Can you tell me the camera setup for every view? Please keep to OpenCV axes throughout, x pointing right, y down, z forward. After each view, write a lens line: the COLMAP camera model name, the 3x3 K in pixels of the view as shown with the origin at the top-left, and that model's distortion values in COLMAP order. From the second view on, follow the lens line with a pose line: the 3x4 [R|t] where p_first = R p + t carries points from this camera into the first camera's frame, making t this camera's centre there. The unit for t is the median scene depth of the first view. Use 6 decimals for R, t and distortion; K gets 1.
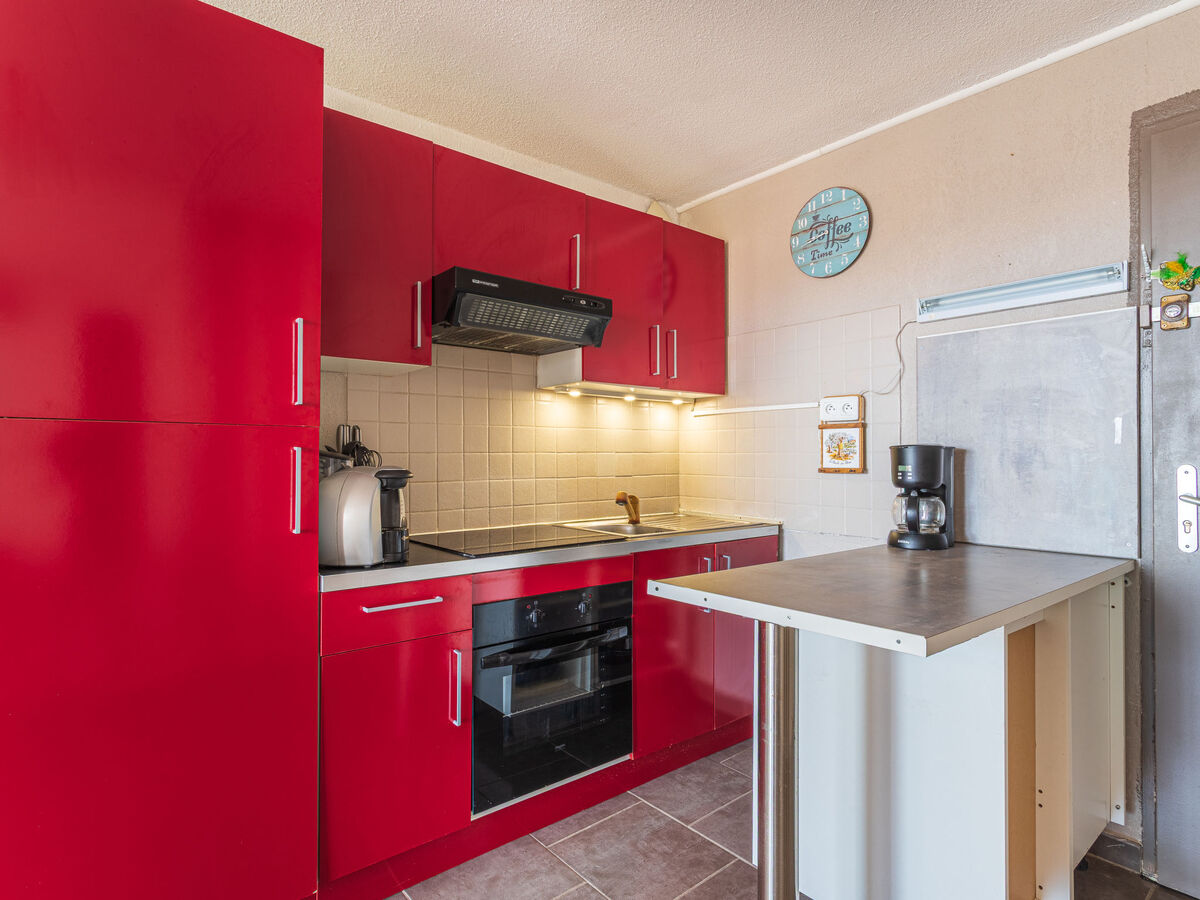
lens RADIAL K [[641.4, 0, 602.8], [0, 641.4, 451.4], [0, 0, 1]] dist [0.004779, 0.004883]
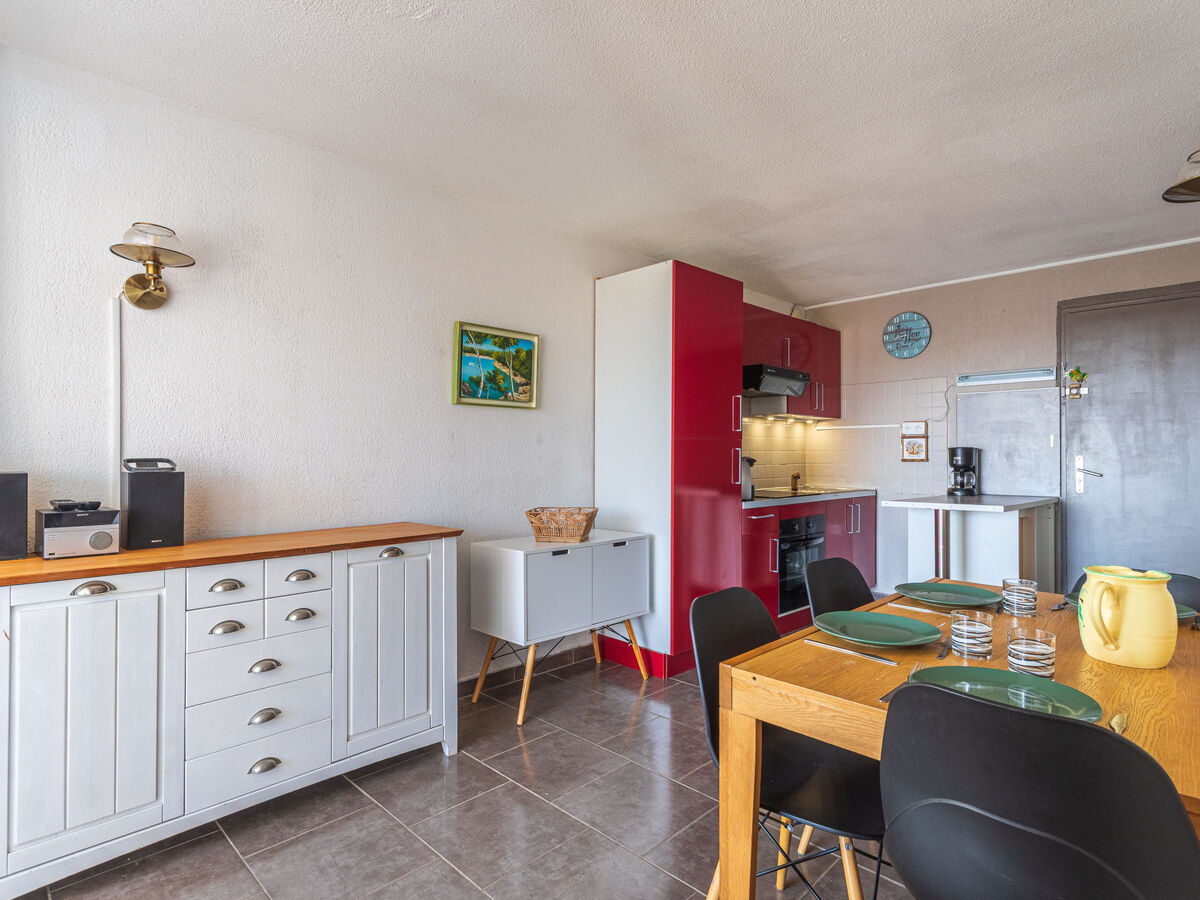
lens RADIAL K [[641.4, 0, 600.7], [0, 641.4, 454.7], [0, 0, 1]] dist [0.004779, 0.004883]
pose [[0.995546, -0.001281, 0.094273, -0.881643], [0.000626, 0.999975, 0.006981, -0.000900], [-0.094280, -0.006891, 0.995522, -0.980672]]
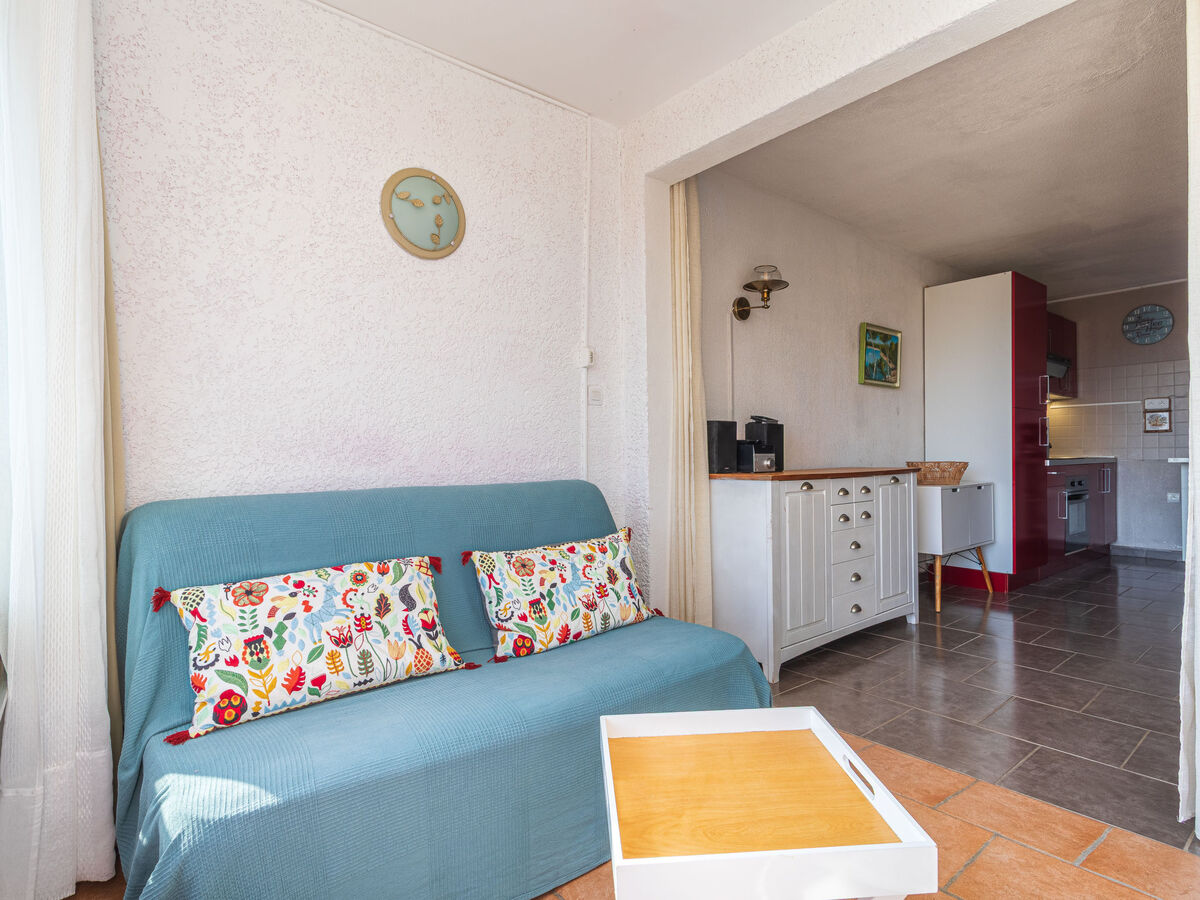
lens RADIAL K [[641.4, 0, 603.3], [0, 641.4, 455.3], [0, 0, 1]] dist [0.004779, 0.004883]
pose [[0.999885, -0.010423, 0.011053, -1.888374], [0.010344, 0.999921, 0.007181, 0.092232], [-0.011127, -0.007066, 0.999913, -1.471625]]
